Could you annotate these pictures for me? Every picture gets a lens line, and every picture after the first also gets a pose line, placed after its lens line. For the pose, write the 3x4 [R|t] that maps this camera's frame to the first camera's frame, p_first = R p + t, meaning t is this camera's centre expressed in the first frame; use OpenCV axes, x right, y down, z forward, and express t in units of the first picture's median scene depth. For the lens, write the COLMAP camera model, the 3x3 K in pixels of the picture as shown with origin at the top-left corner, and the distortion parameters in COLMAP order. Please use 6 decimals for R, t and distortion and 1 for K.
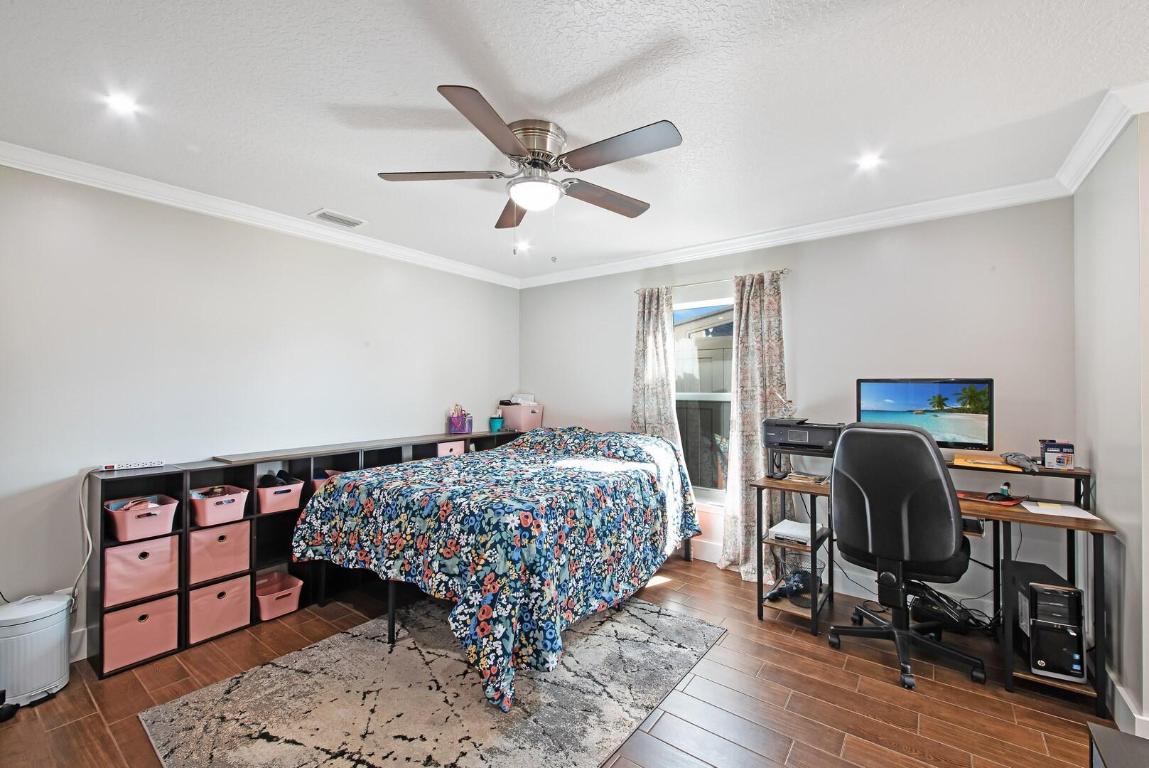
lens RADIAL K [[485.0, 0, 574.5], [0, 485.0, 381.4], [0, 0, 1]] dist [-0.011565, -0.002367]
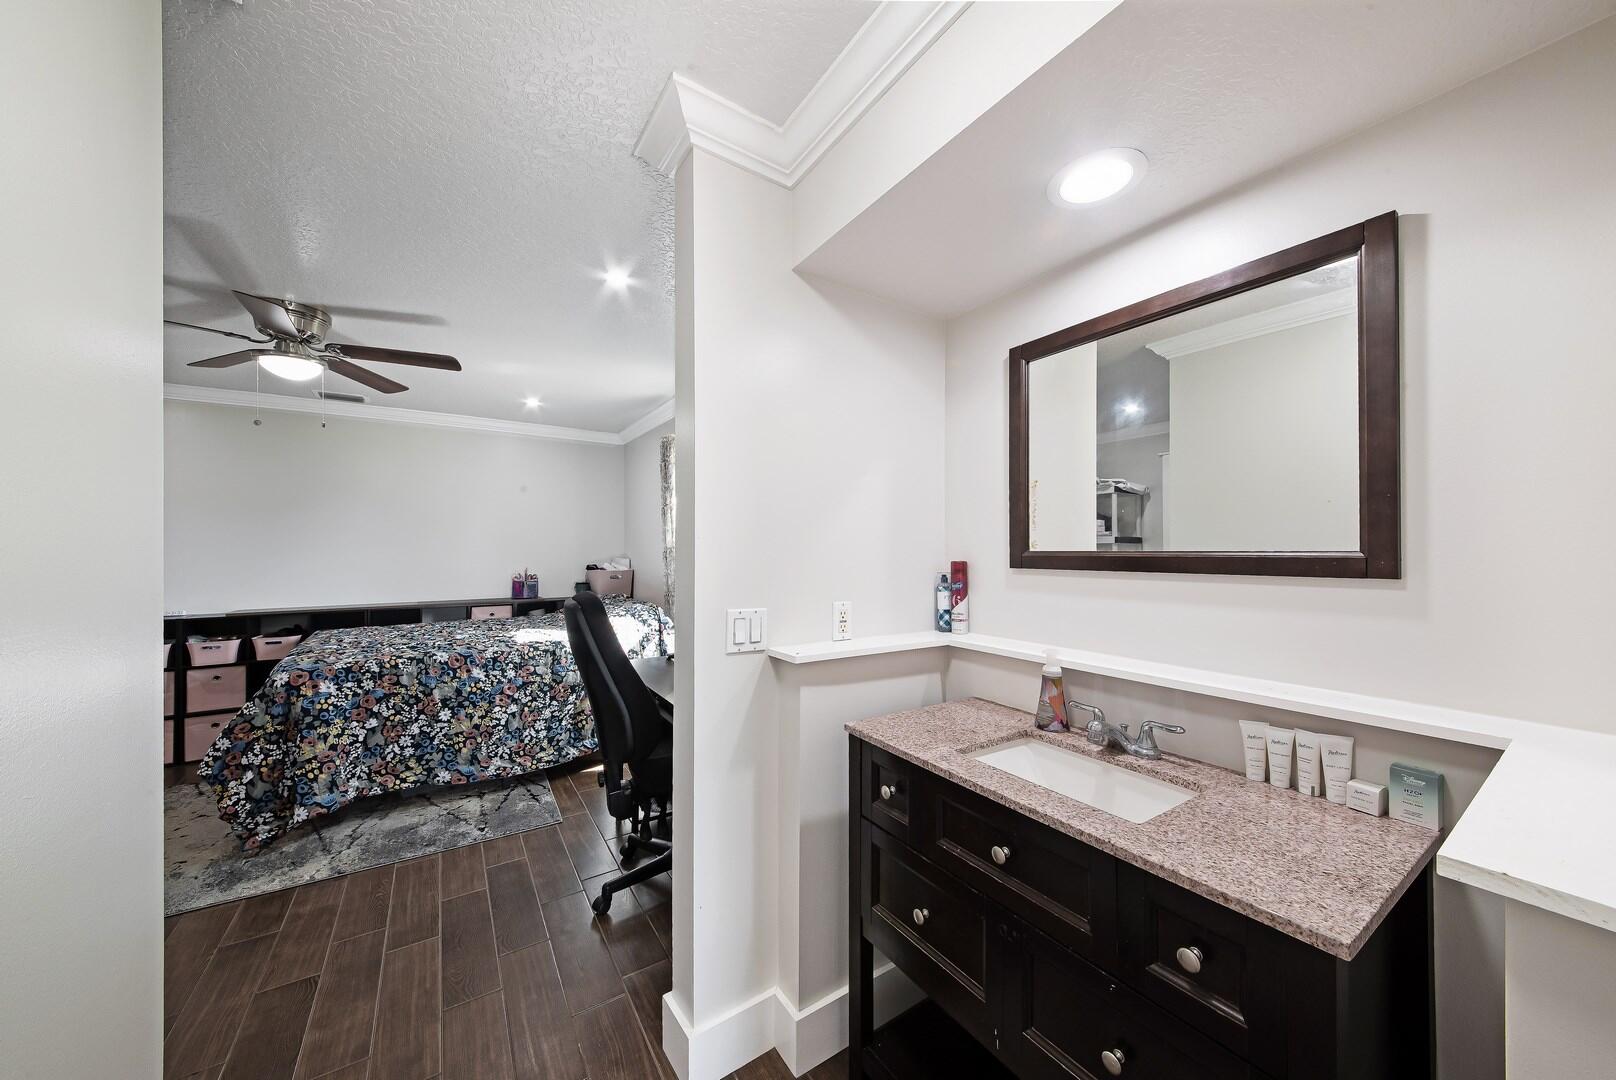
lens RADIAL K [[580.3, 0, 861.4], [0, 580.3, 544.9], [0, 0, 1]] dist [0.004900, -0.002426]
pose [[0.939677, 0.002023, -0.342057, 1.277299], [0.001243, 0.999956, 0.009327, -0.016272], [0.342060, -0.009189, 0.939633, 0.193137]]
